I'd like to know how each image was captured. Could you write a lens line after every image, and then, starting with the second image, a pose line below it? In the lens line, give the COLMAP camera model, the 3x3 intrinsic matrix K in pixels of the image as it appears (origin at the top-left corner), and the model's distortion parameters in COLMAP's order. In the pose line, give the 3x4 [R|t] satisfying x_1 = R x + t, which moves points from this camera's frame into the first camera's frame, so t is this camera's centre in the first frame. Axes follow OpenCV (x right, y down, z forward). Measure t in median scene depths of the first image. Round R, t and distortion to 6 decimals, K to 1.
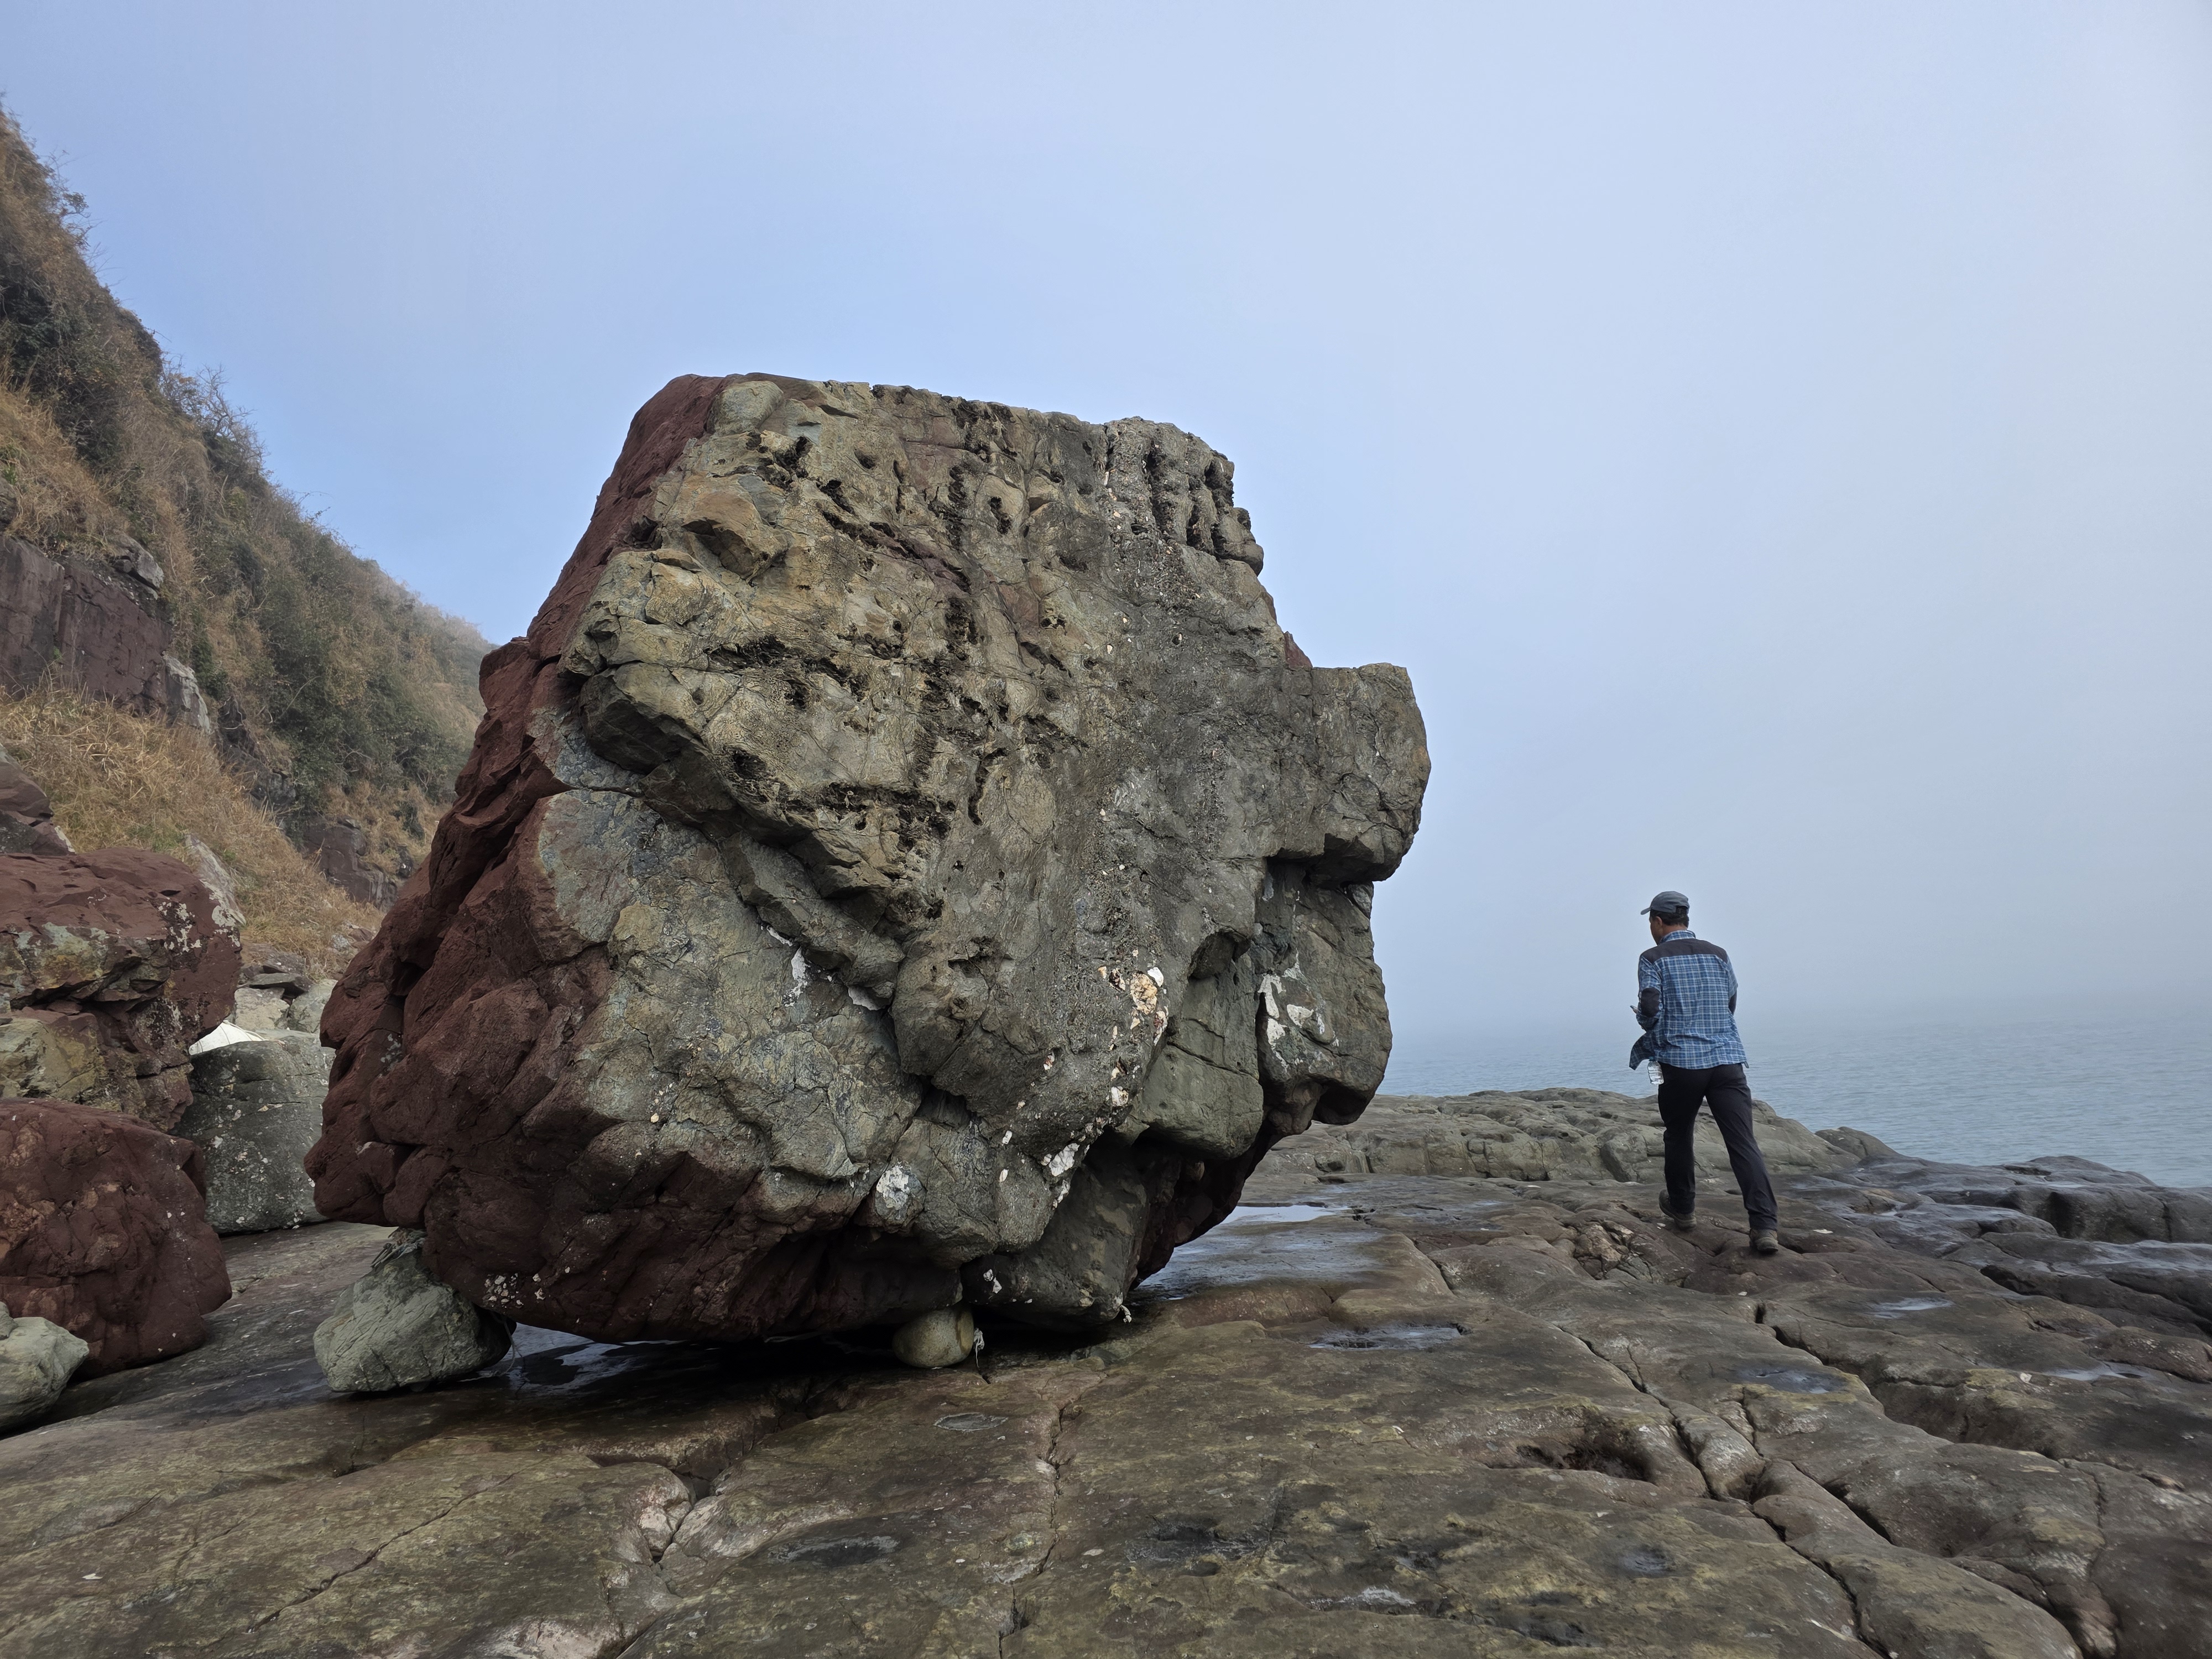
lens RADIAL K [[1466.2, 0, 1068.9], [0, 1466.2, 794.4], [0, 0, 1]] dist [0.090103, -0.088688]
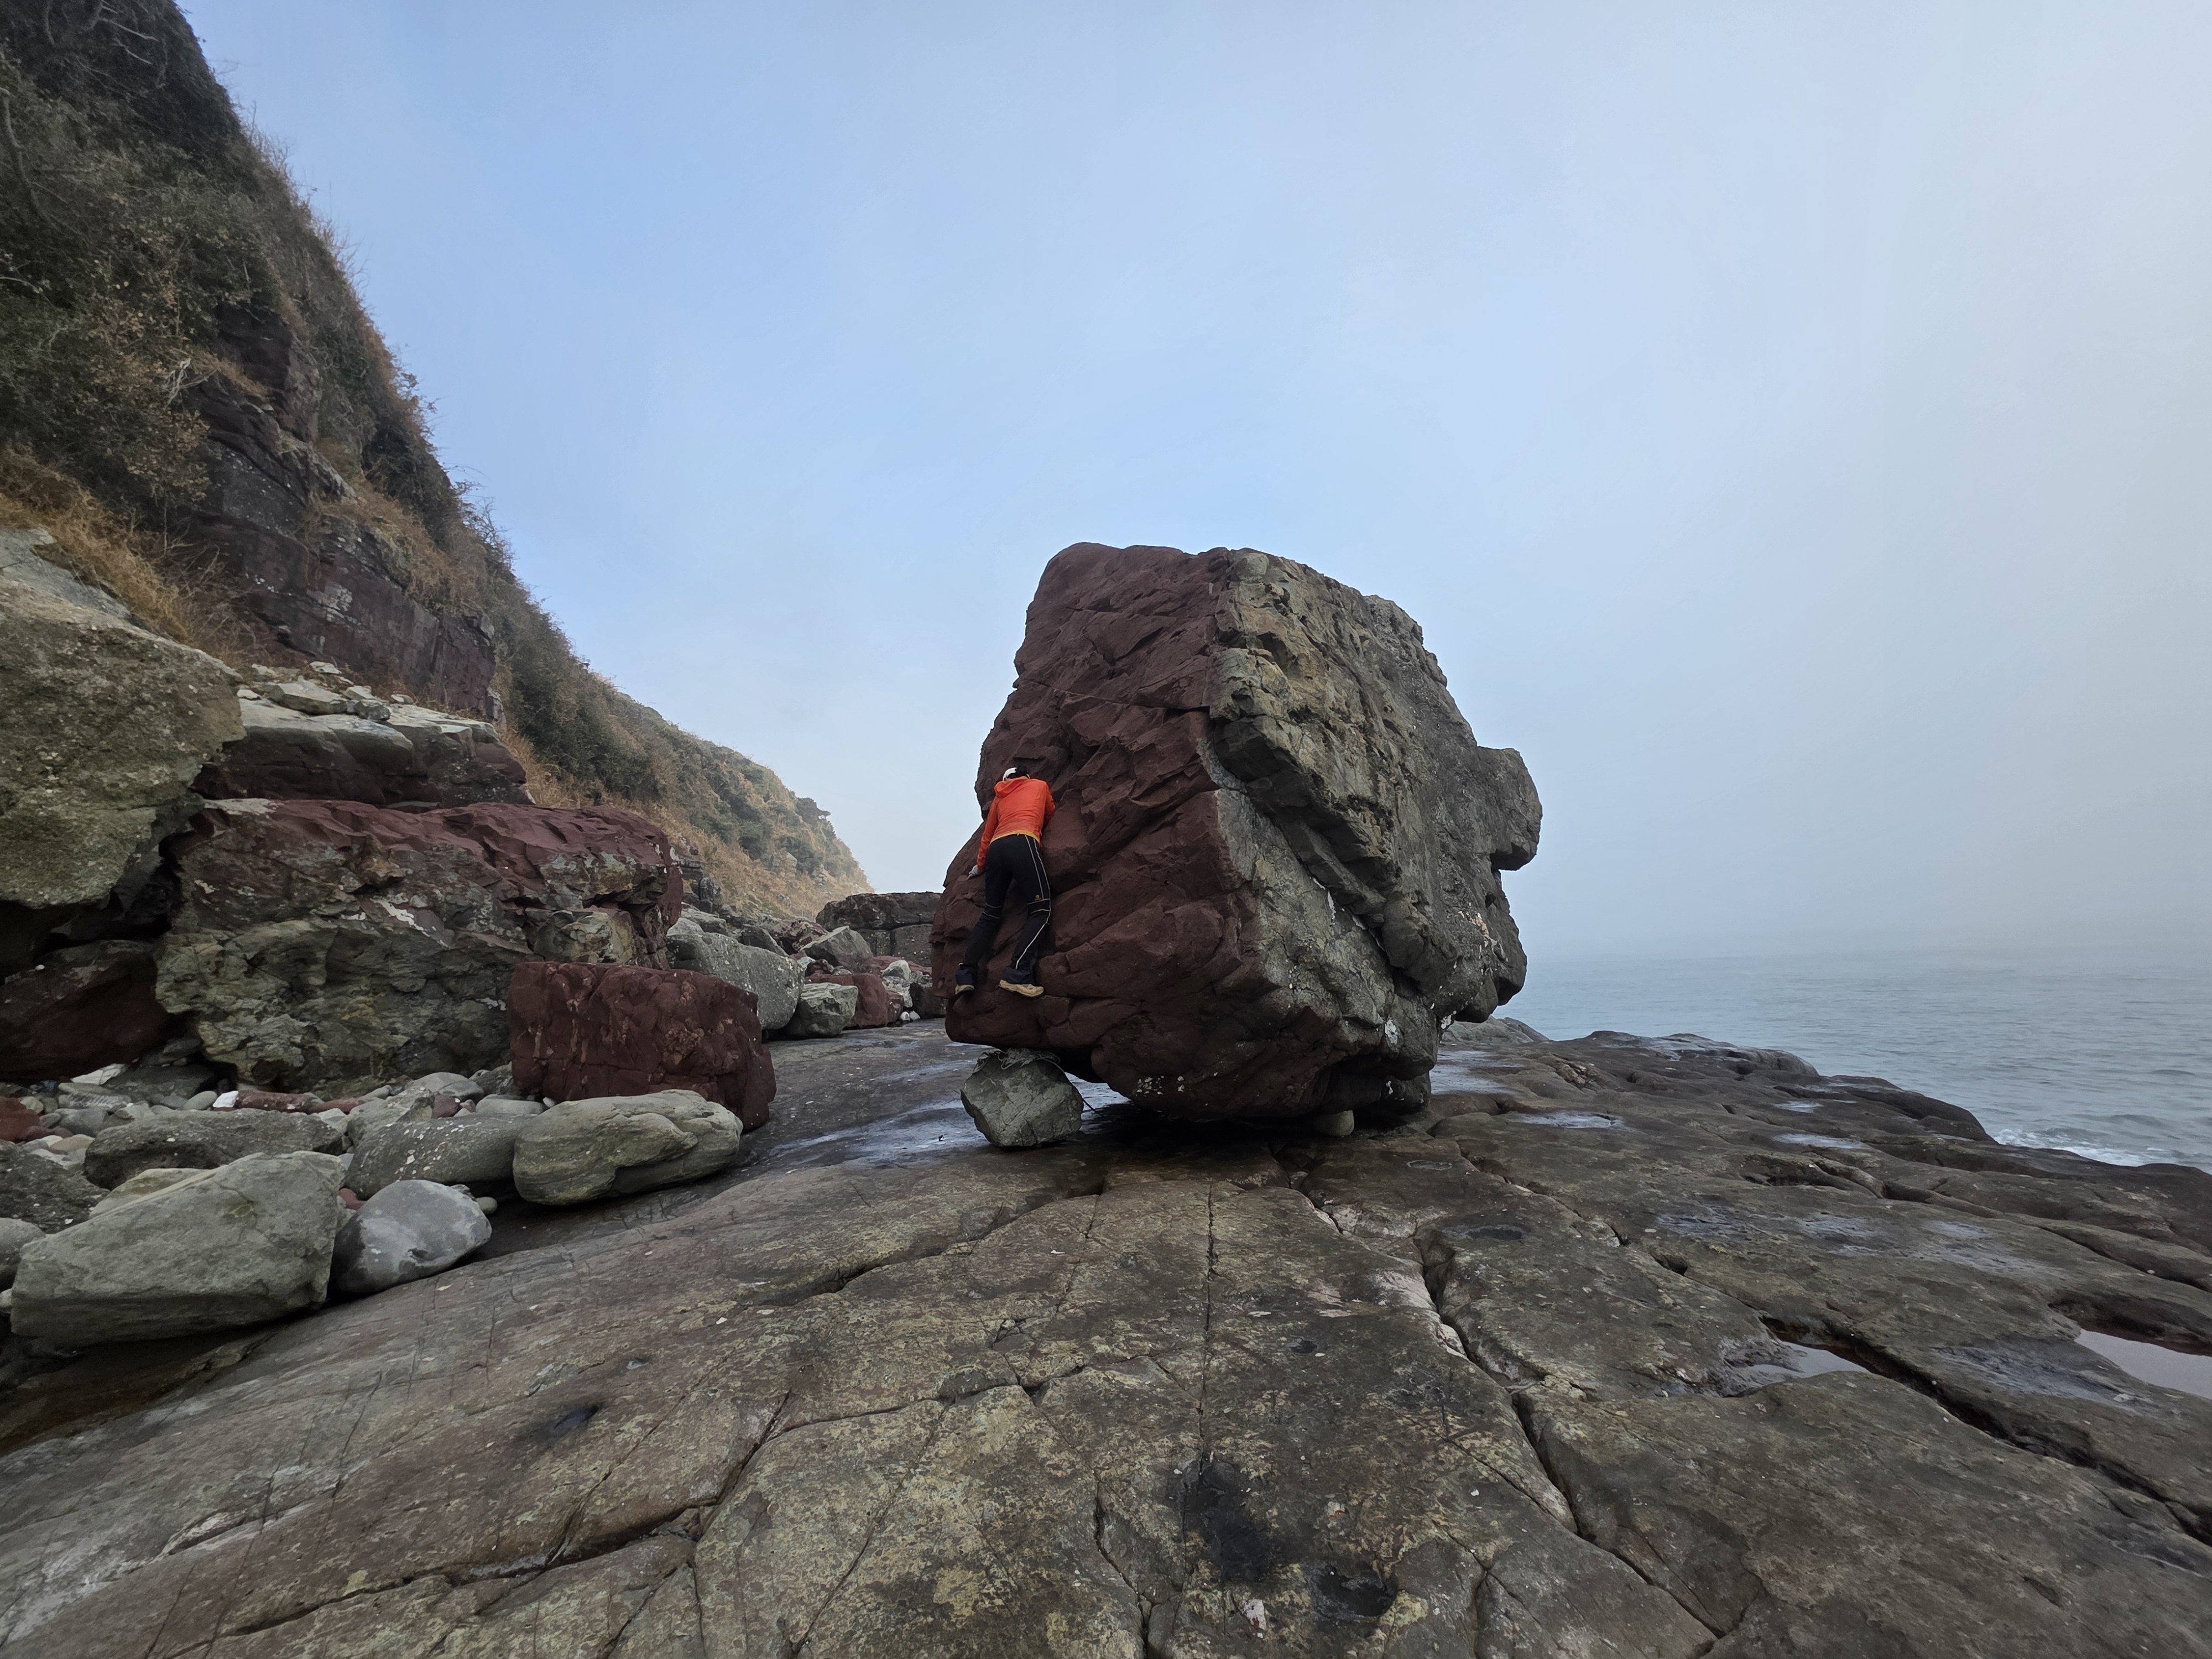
lens RADIAL K [[873.8, 0, 1111.5], [0, 873.8, 827.0], [0, 0, 1]] dist [0.007529, -0.000986]
pose [[0.984733, 0.061181, 0.162968, -0.559052], [-0.063185, 0.997976, 0.007143, 0.037416], [-0.162201, -0.017331, 0.986605, 0.047014]]
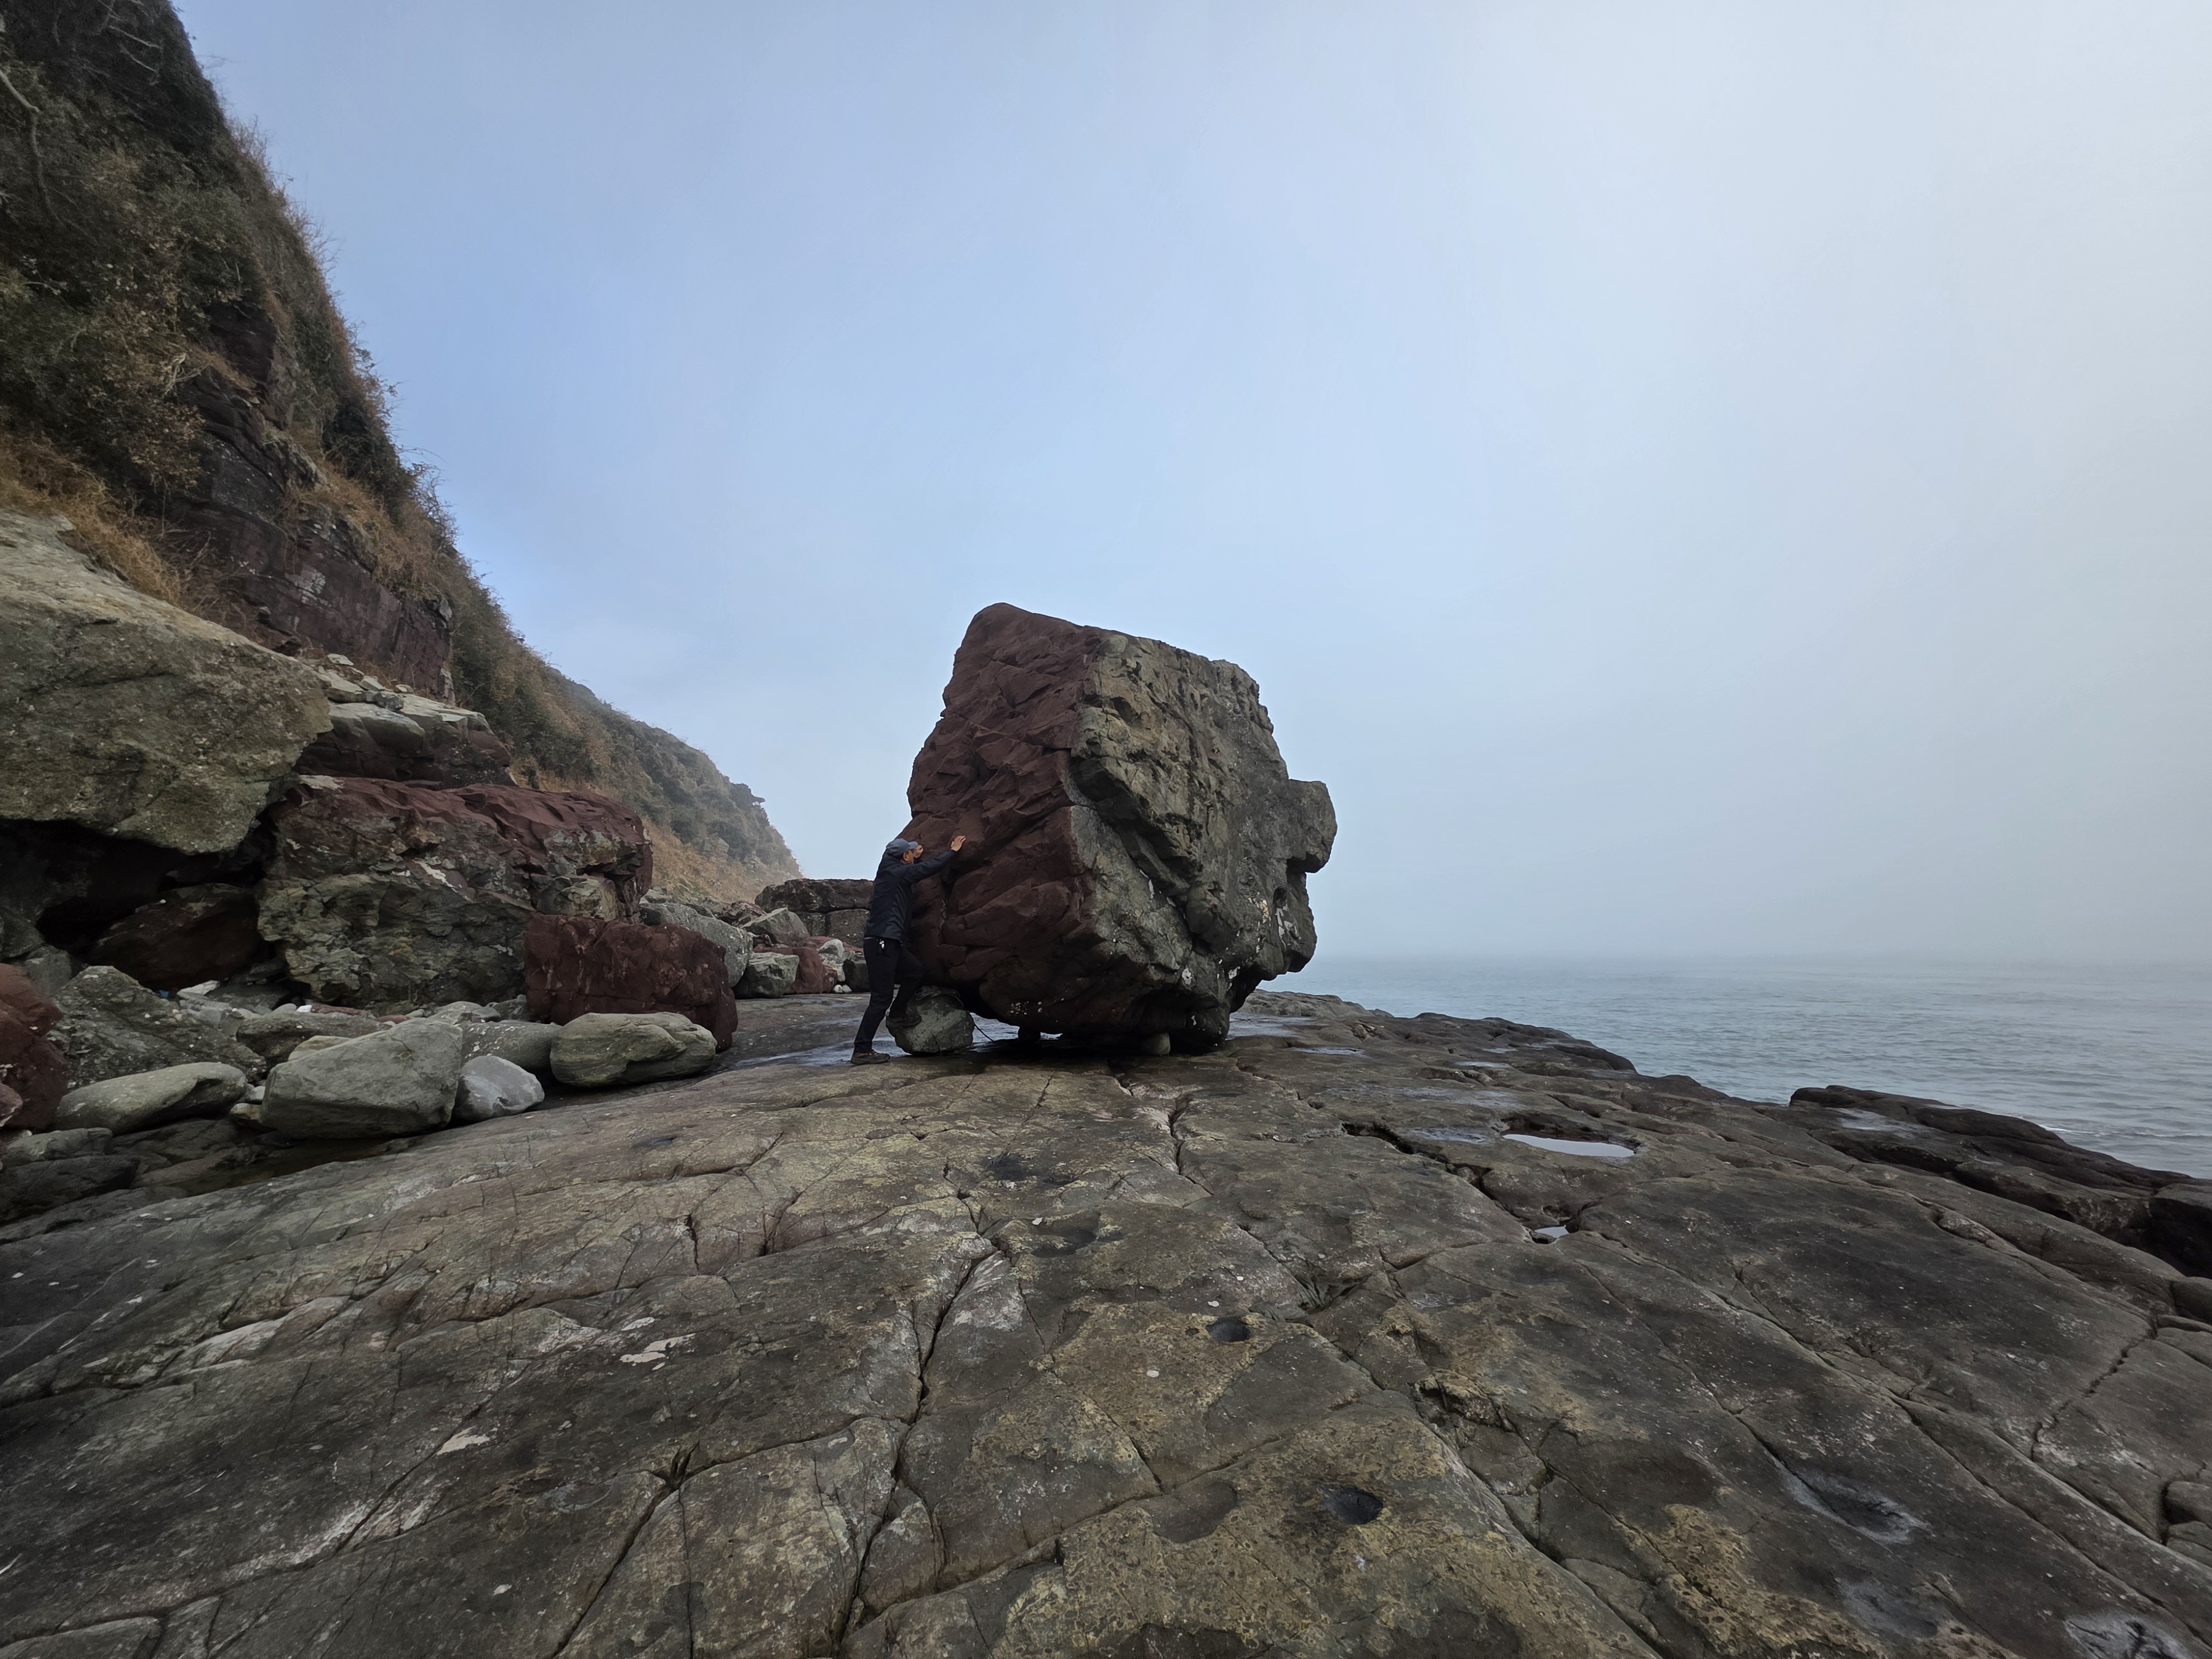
lens RADIAL K [[869.9, 0, 1113.7], [0, 869.9, 825.6], [0, 0, 1]] dist [0.006636, -0.000464]
pose [[0.966845, 0.103360, 0.233512, -0.550962], [-0.106038, 0.994361, -0.001089, 0.023323], [-0.232308, -0.023708, 0.972353, -0.364263]]
